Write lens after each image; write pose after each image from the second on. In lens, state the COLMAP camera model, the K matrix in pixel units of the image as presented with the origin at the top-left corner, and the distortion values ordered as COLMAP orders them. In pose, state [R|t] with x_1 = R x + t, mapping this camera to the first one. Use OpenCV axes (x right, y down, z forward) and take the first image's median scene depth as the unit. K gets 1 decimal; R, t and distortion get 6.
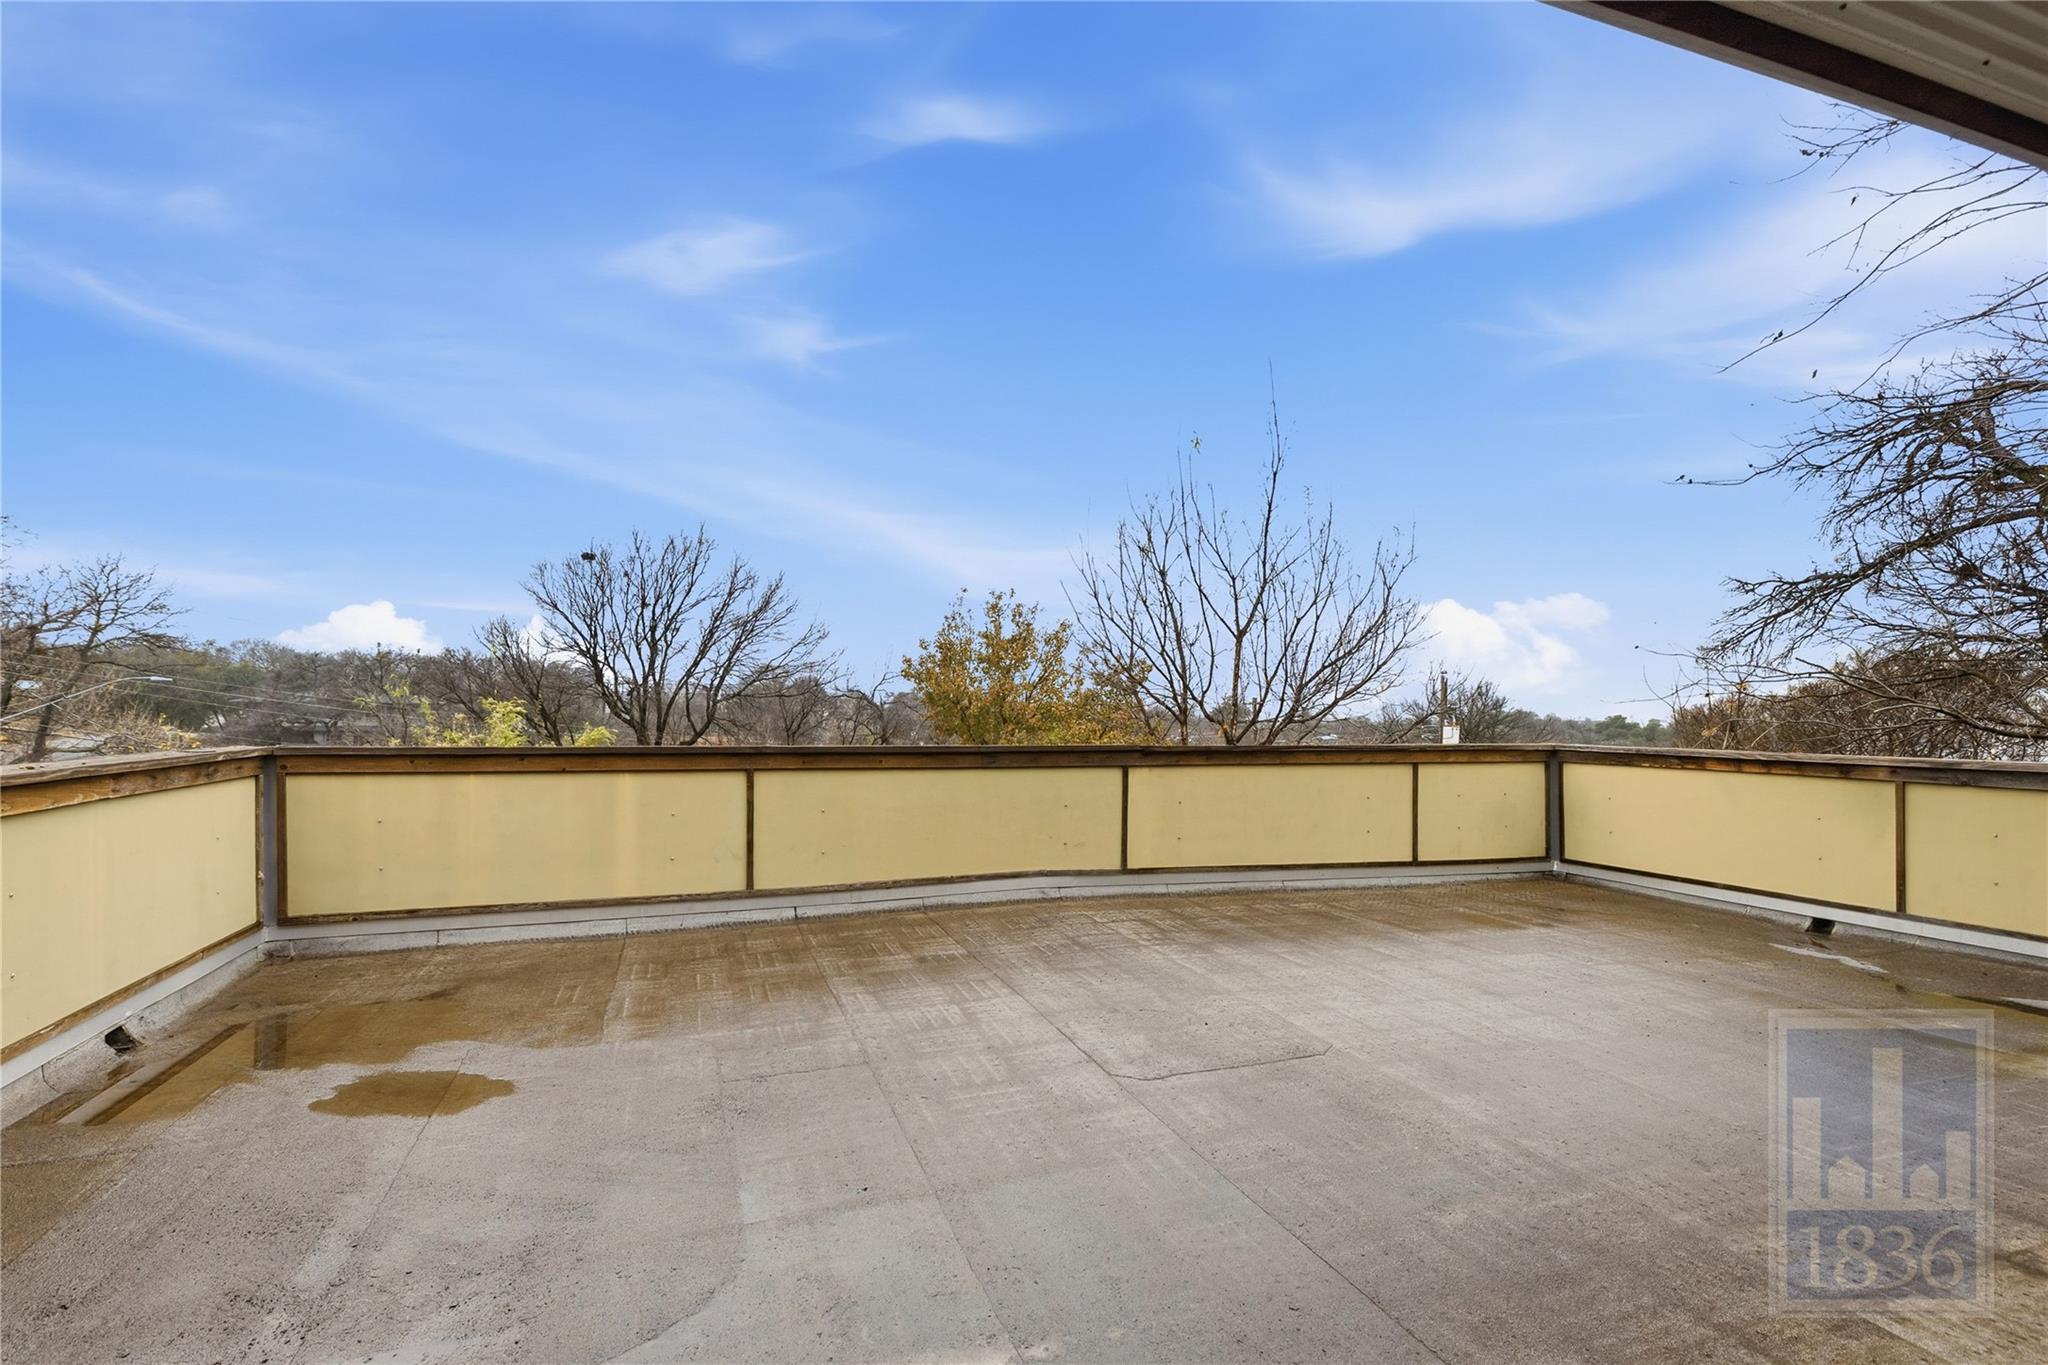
lens RADIAL K [[959.3, 0, 1023.4], [0, 959.3, 705.9], [0, 0, 1]] dist [-0.001806, 0.000713]
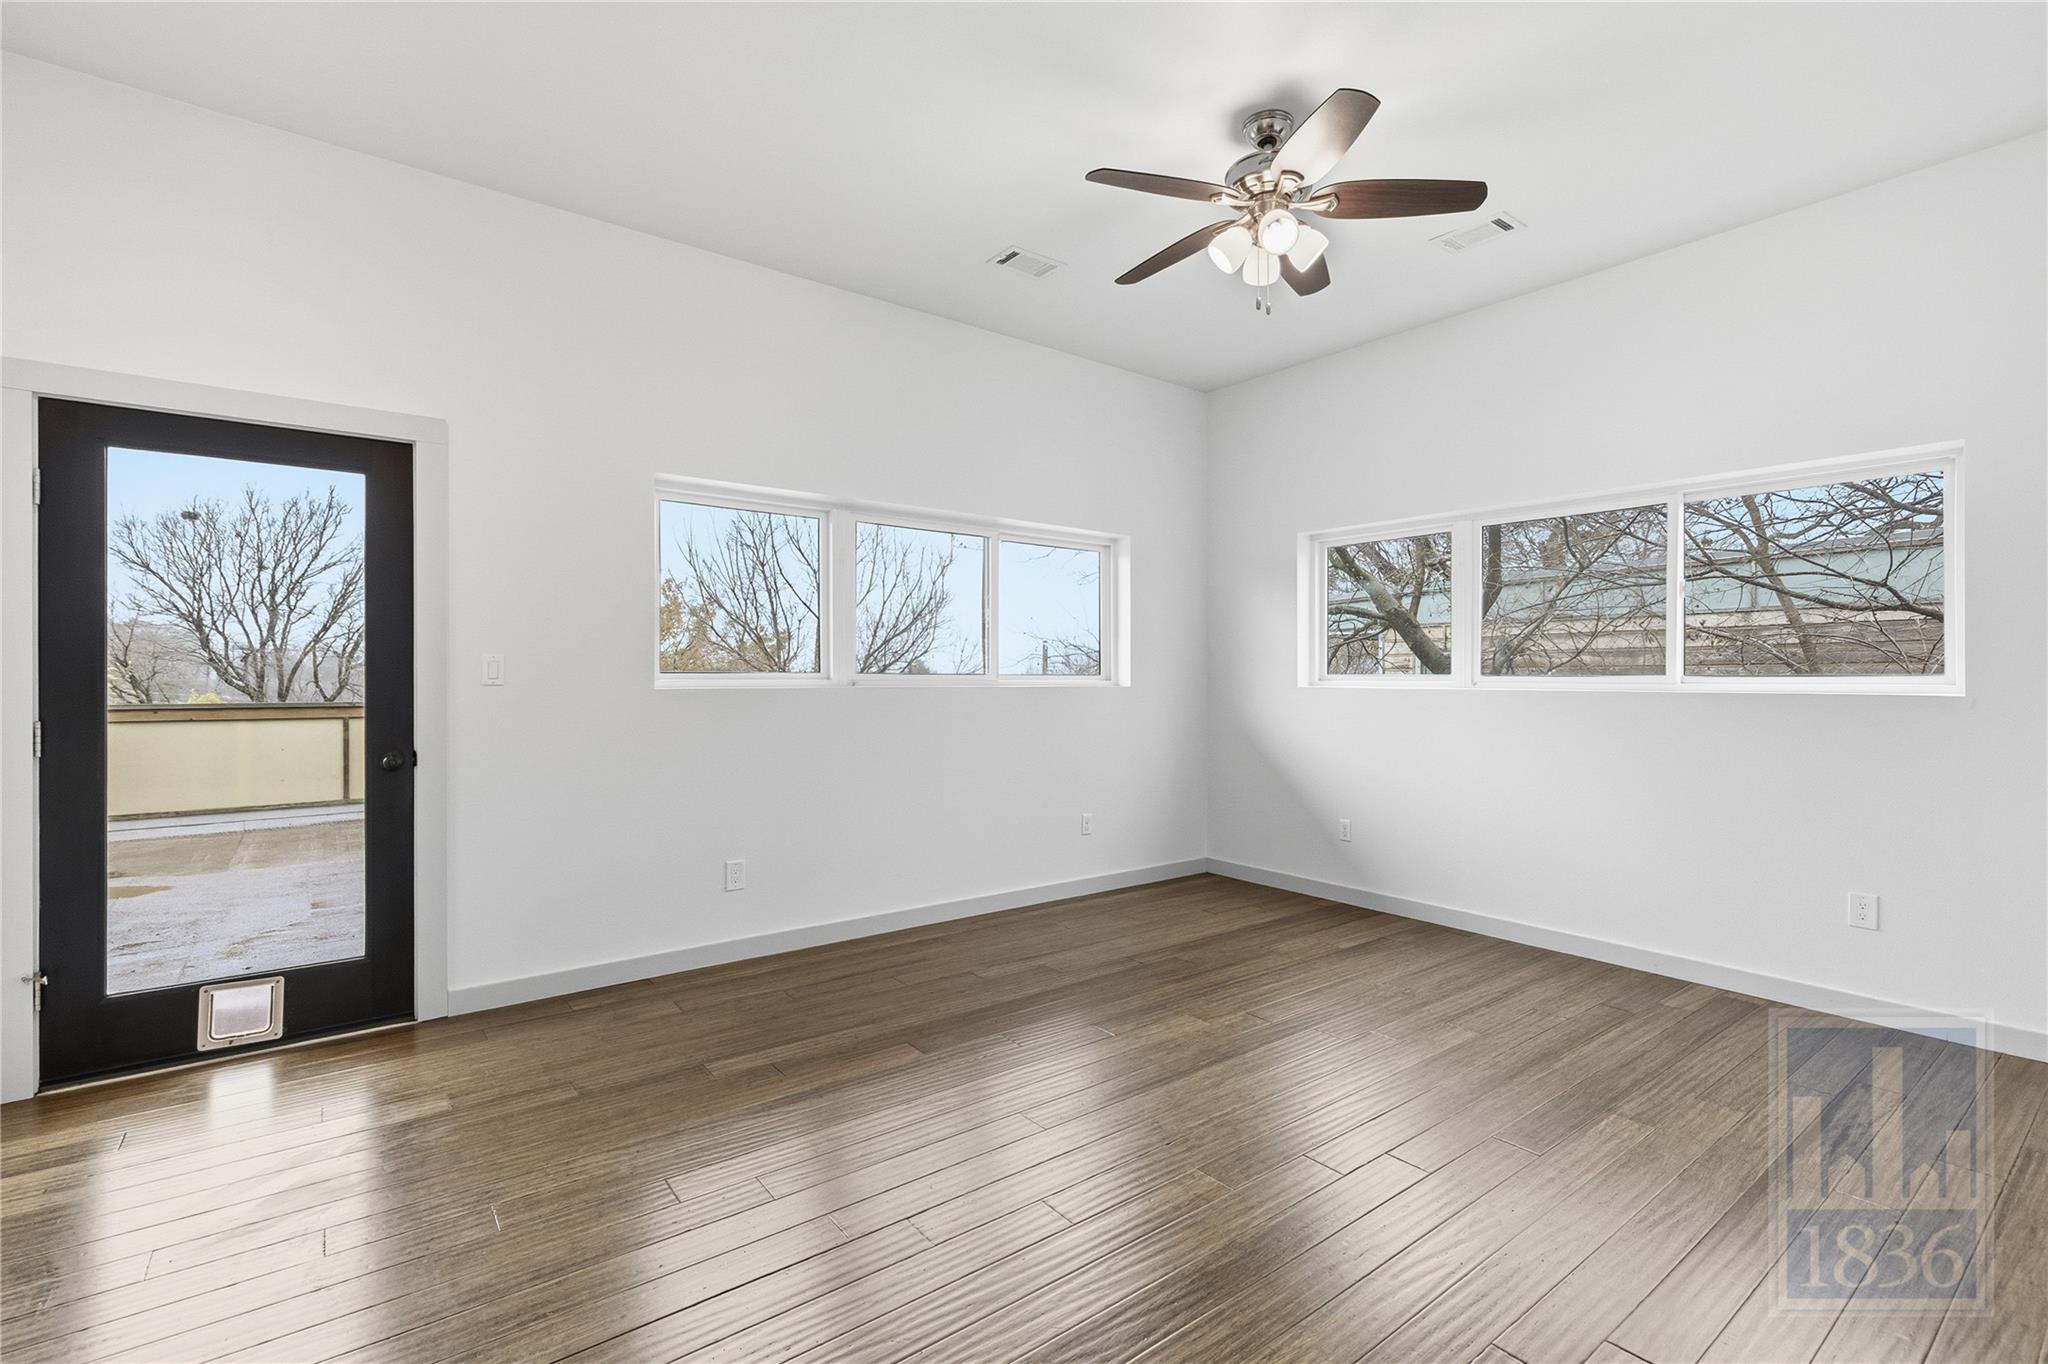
lens RADIAL K [[959.3, 0, 1060.4], [0, 959.3, 667.6], [0, 0, 1]] dist [-0.001806, 0.000713]
pose [[0.950152, -0.003606, 0.311765, 0.111245], [0.003717, 0.999993, 0.000236, -0.002779], [-0.311764, 0.000934, 0.950159, -0.275624]]
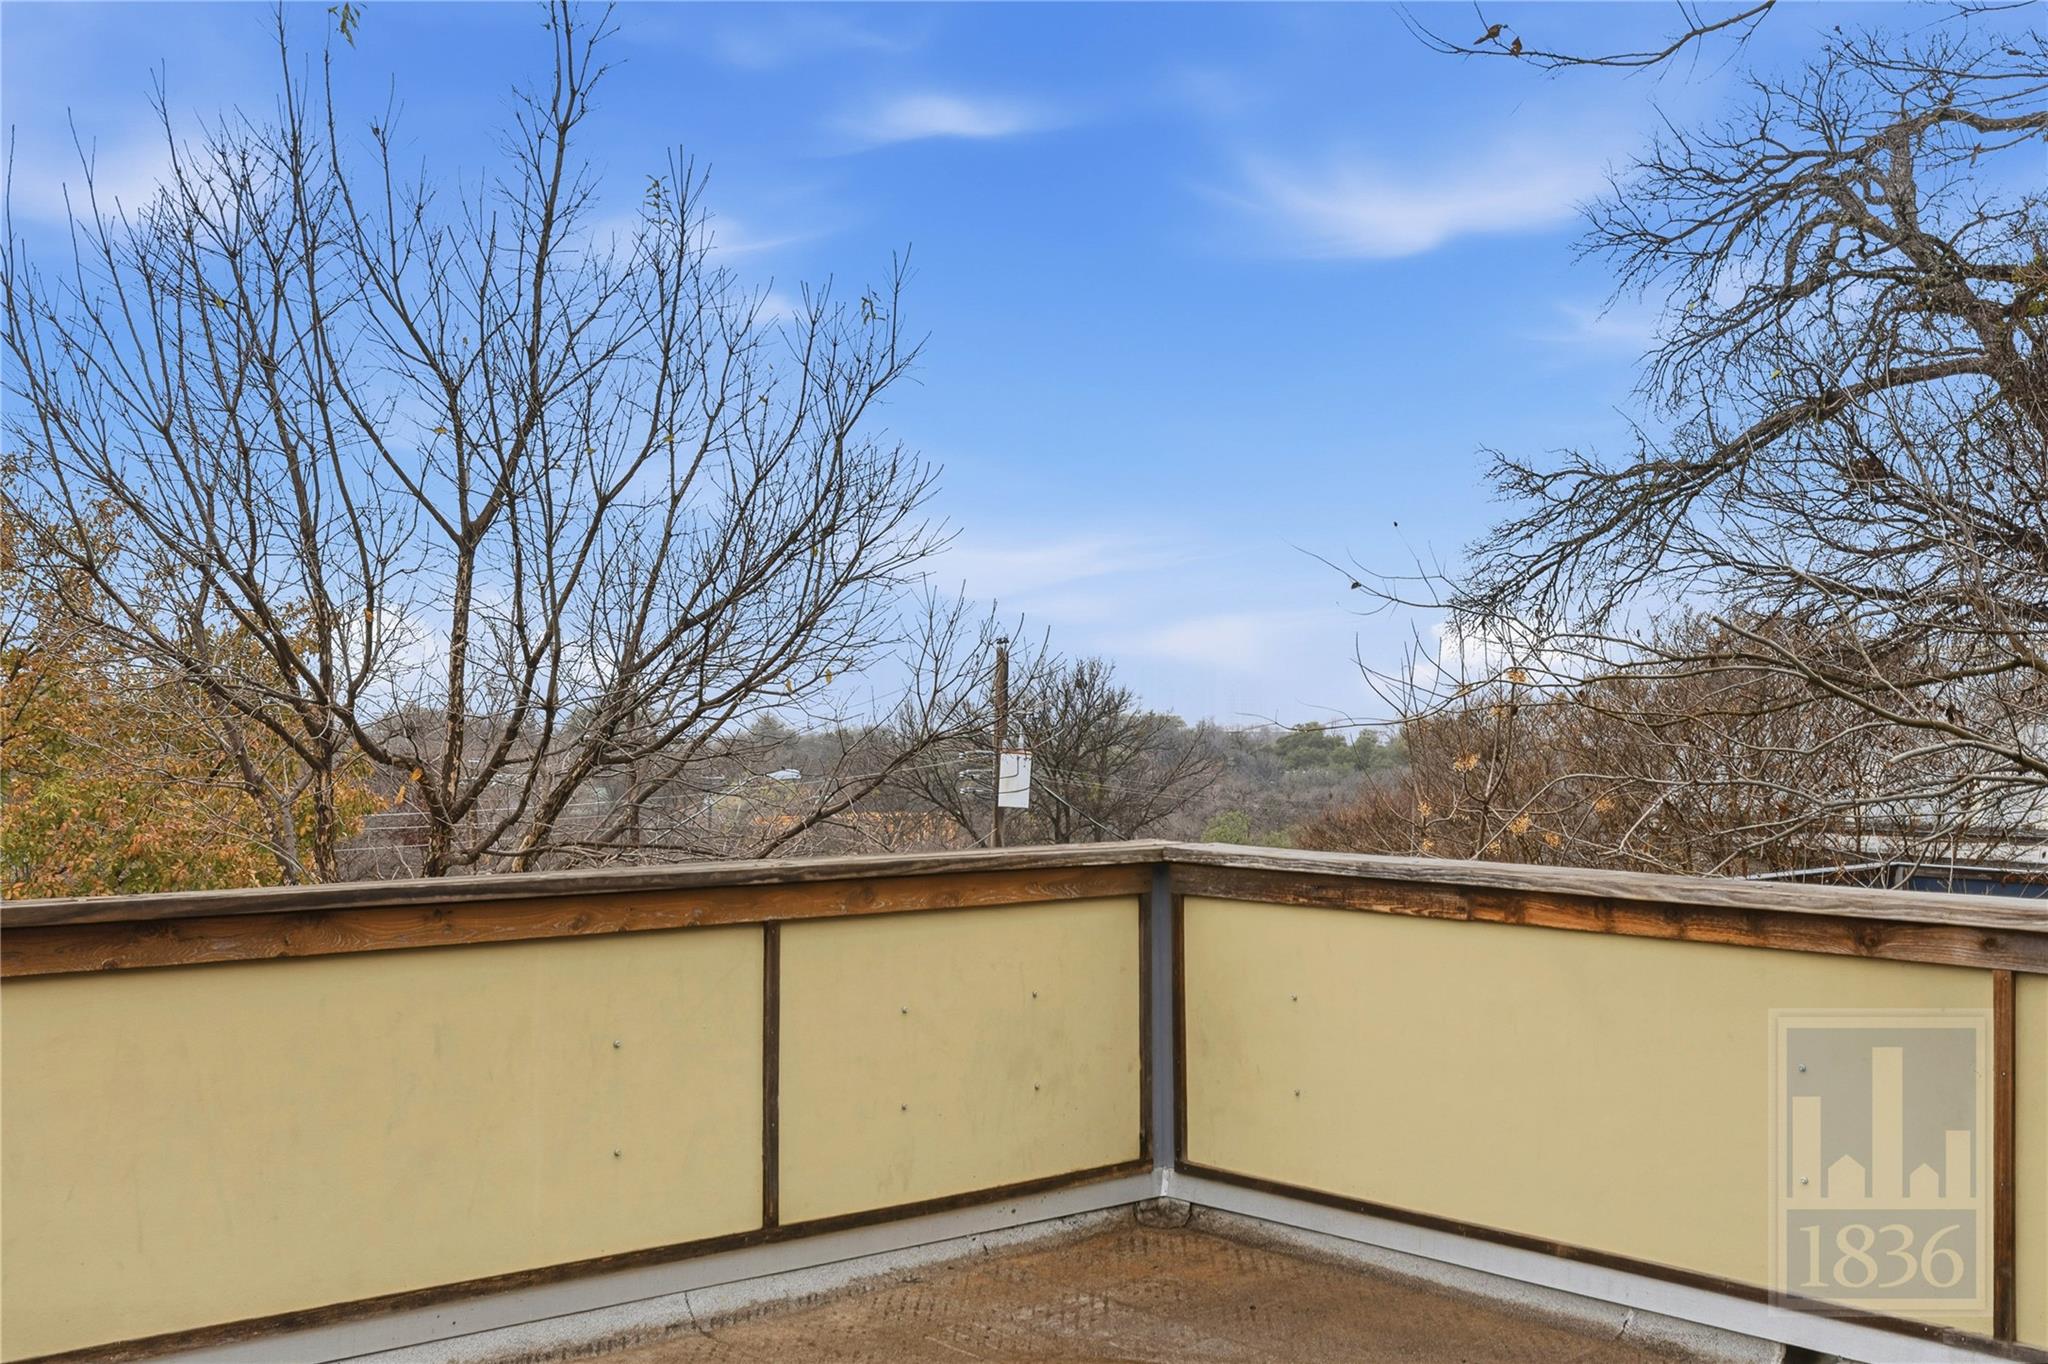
lens RADIAL K [[1927.0, 0, 1024.0], [0, 1927.0, 690.5], [0, 0, 1]] dist [0.011808, 0.000000]
pose [[0.918302, 0.005480, 0.395842, 0.106119], [-0.003150, 0.999974, -0.006536, -0.006430], [-0.395867, 0.004755, 0.918296, 0.172280]]
